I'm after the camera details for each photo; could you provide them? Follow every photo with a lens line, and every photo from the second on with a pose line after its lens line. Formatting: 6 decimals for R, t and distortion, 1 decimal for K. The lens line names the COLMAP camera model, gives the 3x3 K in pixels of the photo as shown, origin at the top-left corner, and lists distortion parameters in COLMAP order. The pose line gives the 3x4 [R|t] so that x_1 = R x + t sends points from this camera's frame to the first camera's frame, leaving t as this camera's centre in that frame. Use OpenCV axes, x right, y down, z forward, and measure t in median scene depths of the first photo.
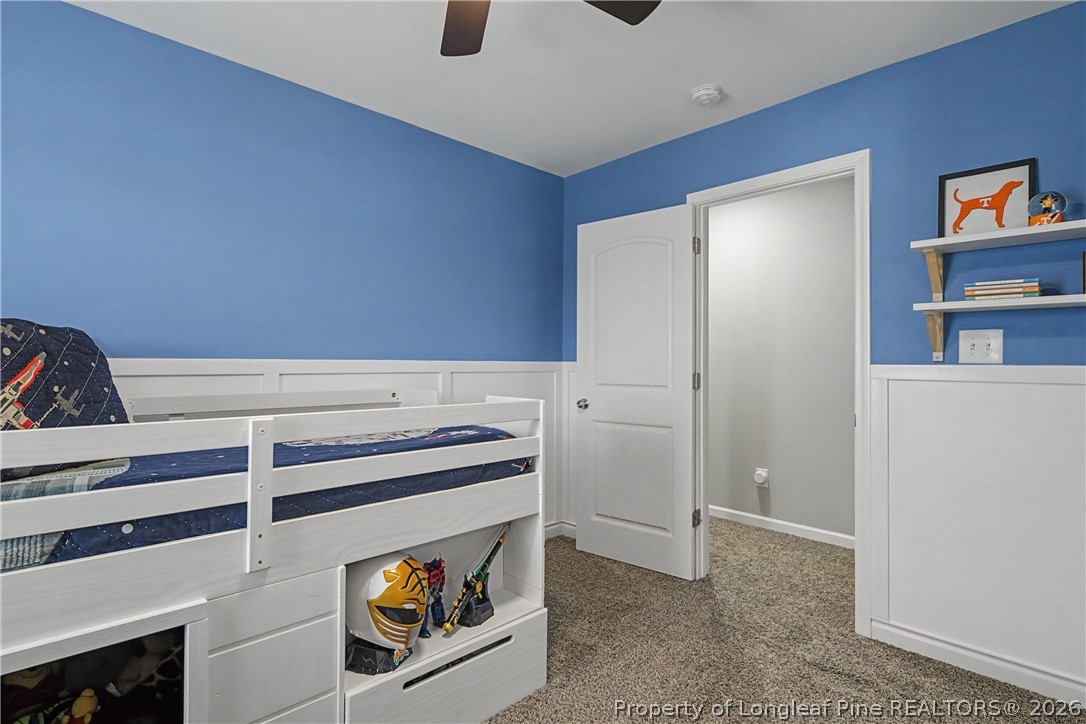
lens RADIAL K [[536.2, 0, 545.4], [0, 536.2, 356.4], [0, 0, 1]] dist [-0.002521, -0.000635]
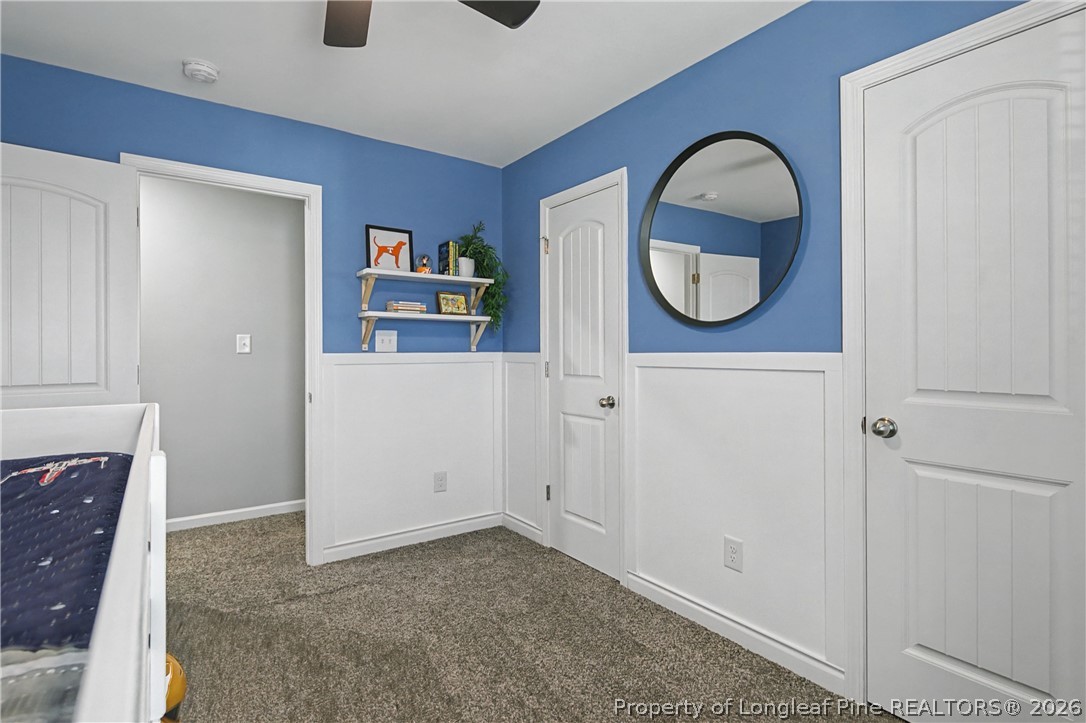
lens RADIAL K [[533.2, 0, 537.3], [0, 533.2, 348.2], [0, 0, 1]] dist [-0.000549, -0.000427]
pose [[0.149662, -0.000158, 0.988737, -0.655961], [-0.005156, 0.999986, 0.000940, -0.001699], [-0.988724, -0.005239, 0.149660, 0.325707]]
